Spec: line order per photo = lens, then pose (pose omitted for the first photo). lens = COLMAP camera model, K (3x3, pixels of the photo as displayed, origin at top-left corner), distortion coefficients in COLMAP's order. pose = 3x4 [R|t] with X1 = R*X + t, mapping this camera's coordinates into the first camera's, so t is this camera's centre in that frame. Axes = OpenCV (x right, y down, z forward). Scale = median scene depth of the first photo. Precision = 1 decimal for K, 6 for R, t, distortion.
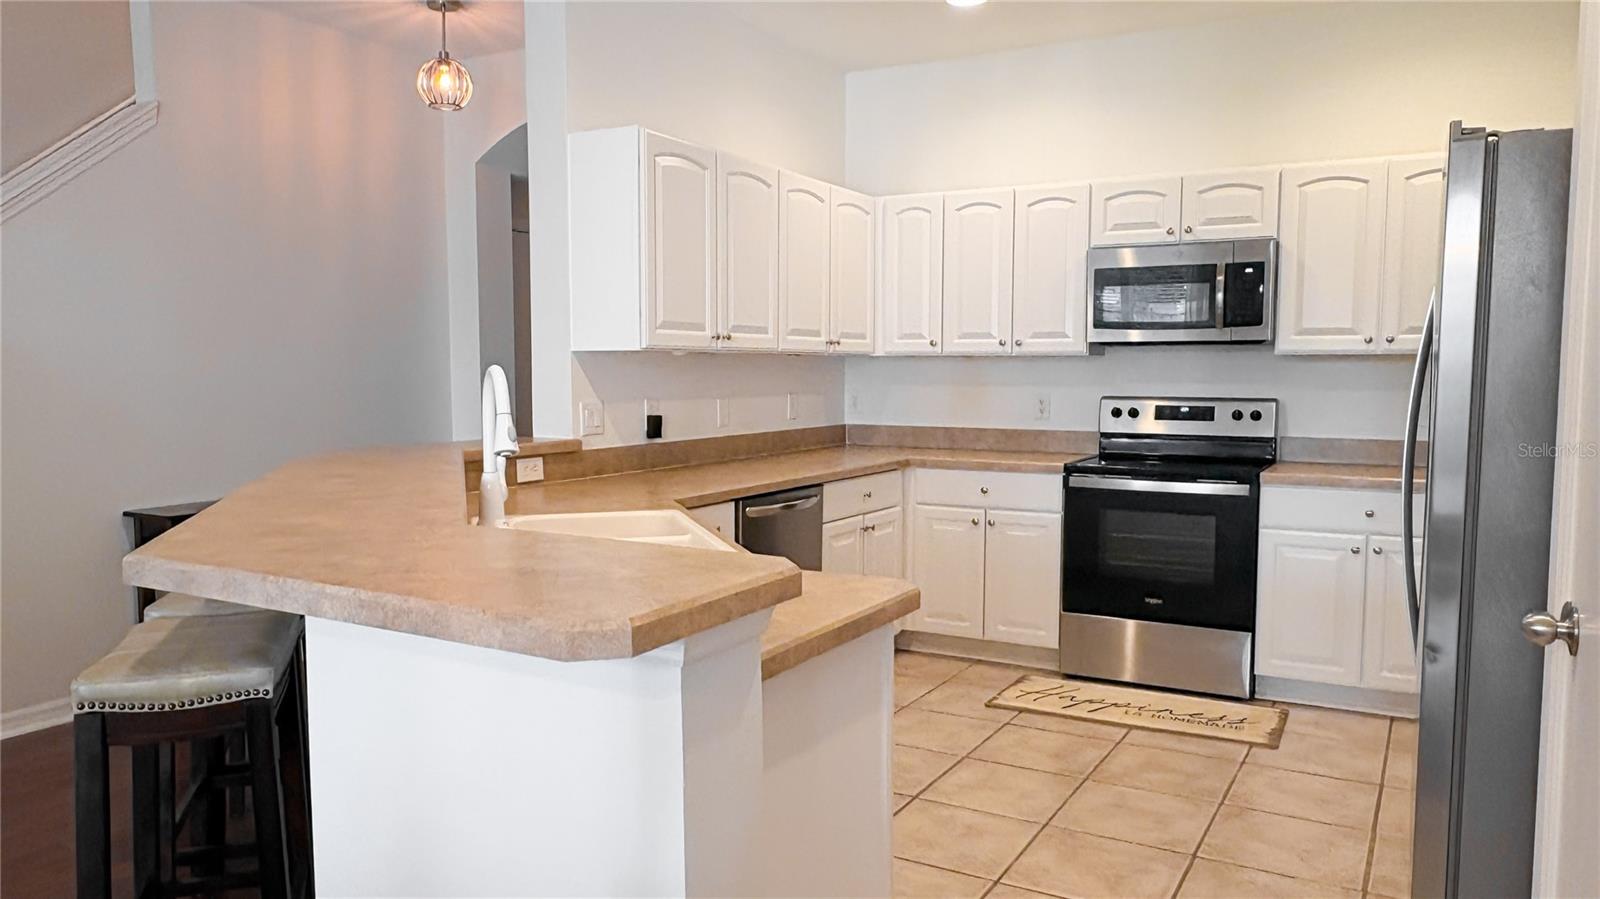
lens RADIAL K [[1111.6, 0, 801.3], [0, 1111.6, 453.1], [0, 0, 1]] dist [-0.006868, 0.001756]
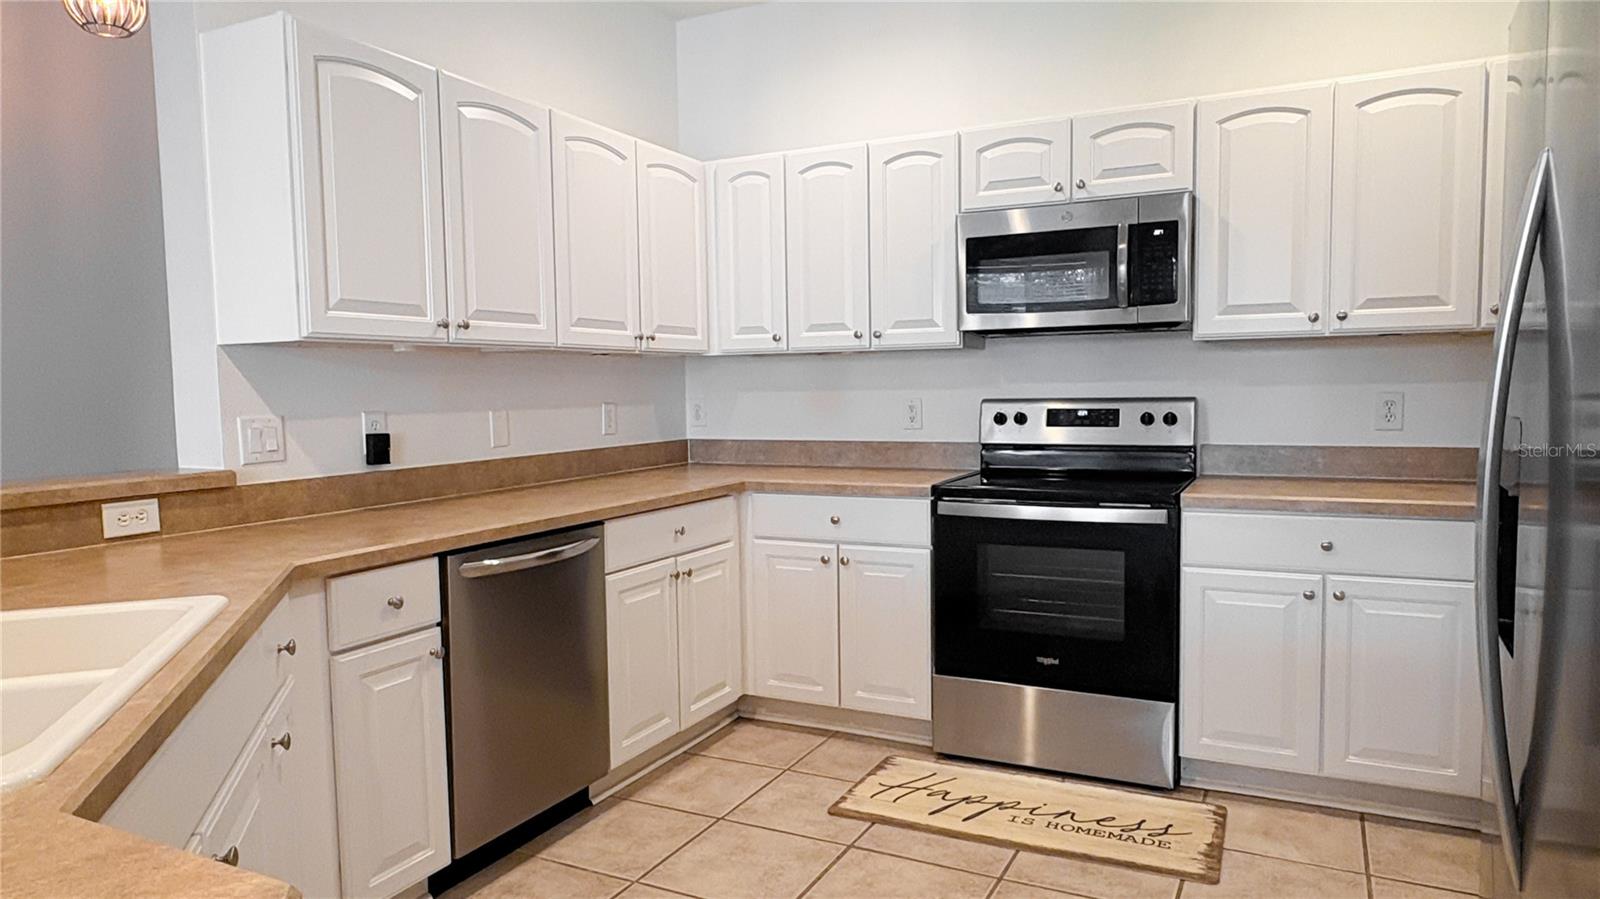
lens RADIAL K [[1020.0, 0, 800.5], [0, 1020.0, 449.9], [0, 0, 1]] dist [0.003502, -0.000581]
pose [[0.998403, -0.020705, 0.052554, 0.111361], [0.021374, 0.999697, -0.012212, -0.008664], [-0.052286, 0.013315, 0.998543, 0.298913]]
